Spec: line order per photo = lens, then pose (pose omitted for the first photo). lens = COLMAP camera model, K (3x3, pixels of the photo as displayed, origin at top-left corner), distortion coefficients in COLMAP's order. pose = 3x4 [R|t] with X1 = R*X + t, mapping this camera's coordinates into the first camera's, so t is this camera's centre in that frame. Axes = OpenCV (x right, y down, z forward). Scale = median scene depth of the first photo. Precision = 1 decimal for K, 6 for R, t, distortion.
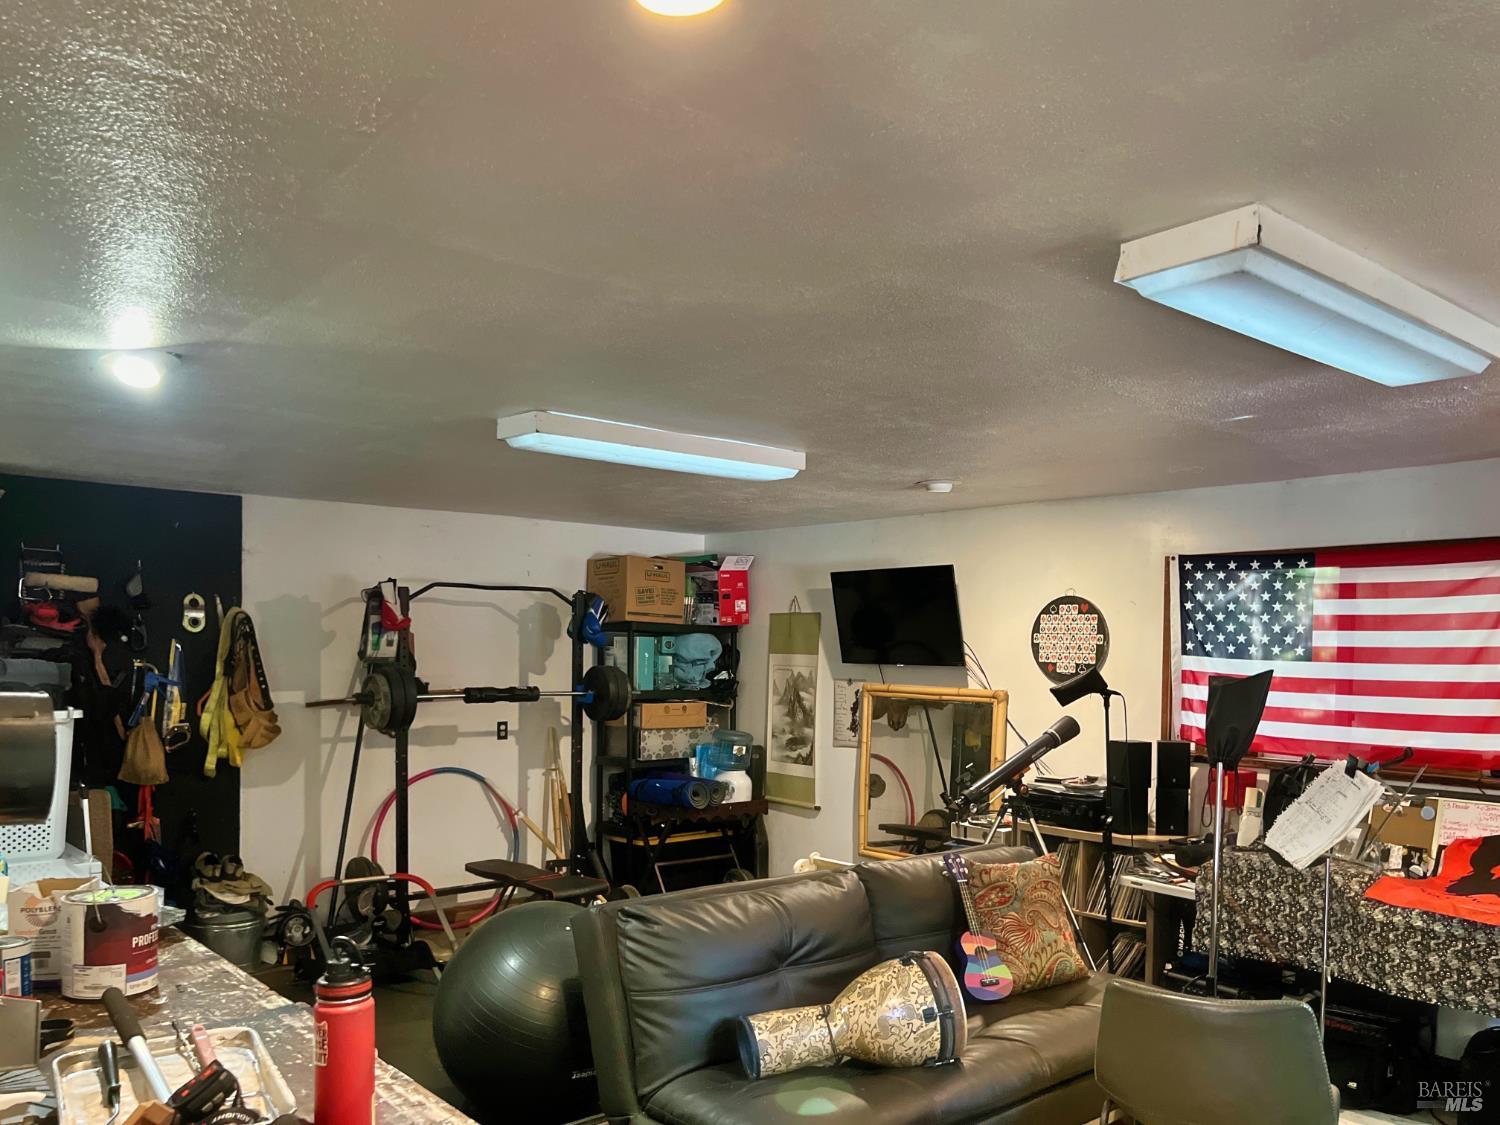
lens RADIAL K [[1177.1, 0, 750.0], [0, 1177.1, 562.5], [0, 0, 1]] dist [0.073790, -0.010726]
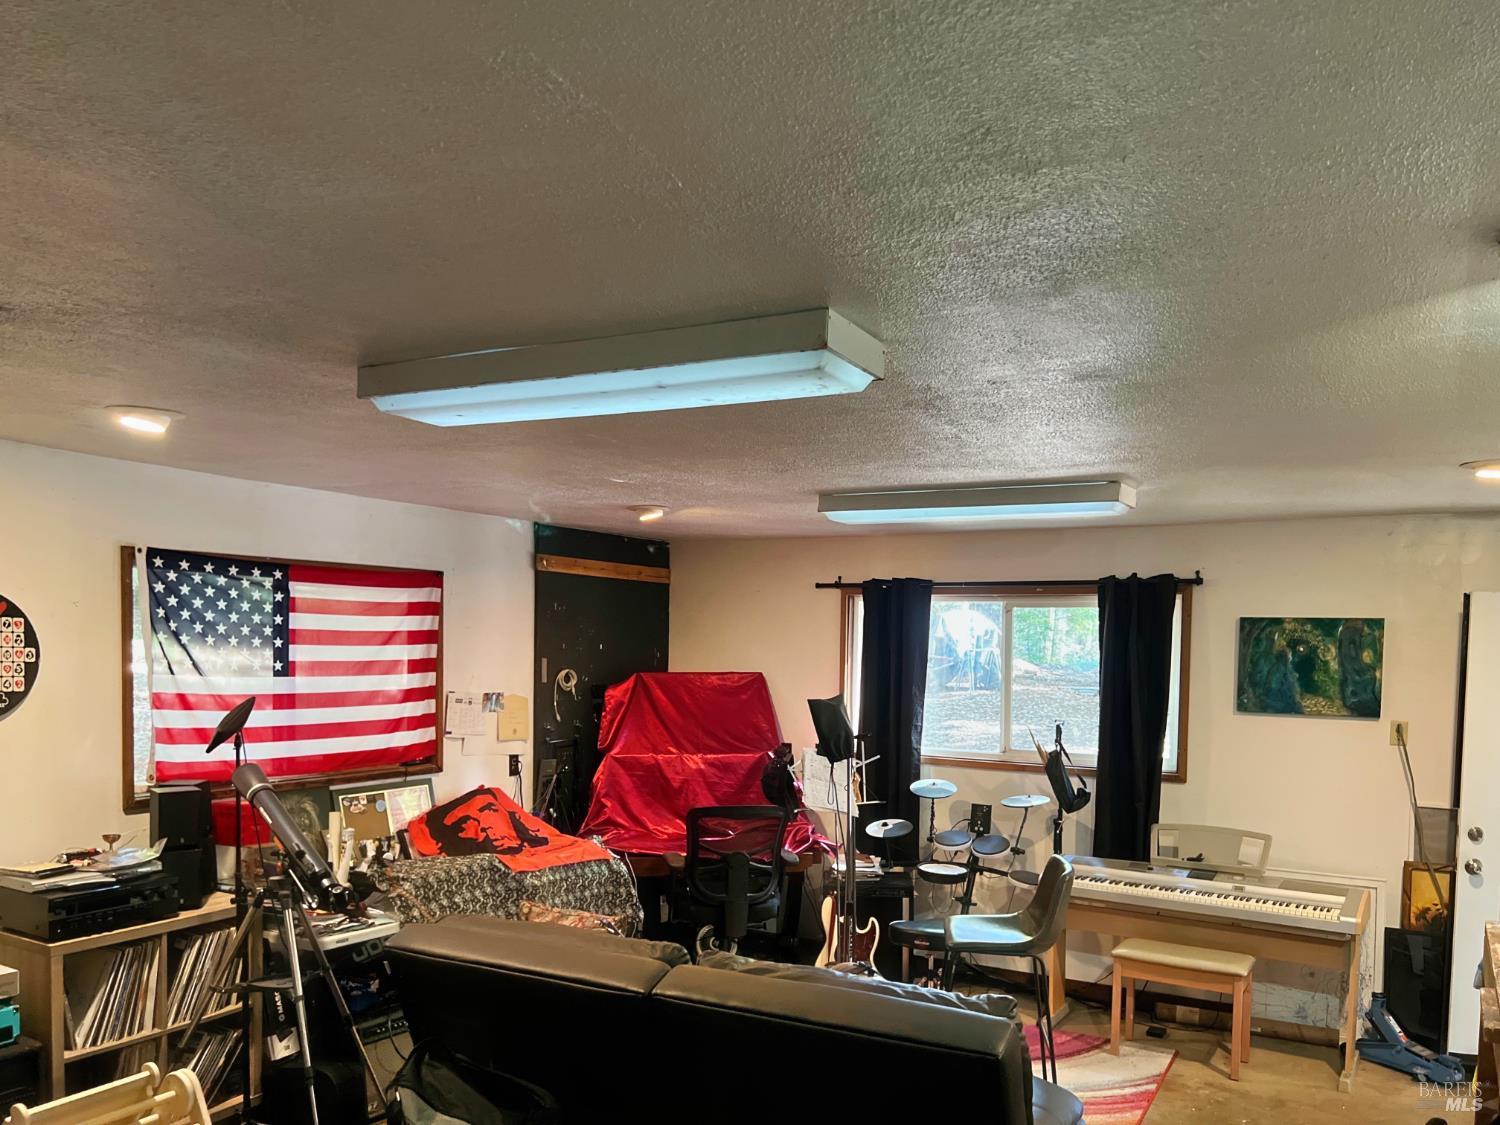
lens RADIAL K [[1177.1, 0, 750.0], [0, 1177.1, 562.5], [0, 0, 1]] dist [0.073790, -0.010726]
pose [[-0.334361, 0.046898, 0.941277, -0.543222], [-0.093072, 0.992236, -0.082498, 0.033578], [-0.937838, -0.115190, -0.327400, 0.920017]]
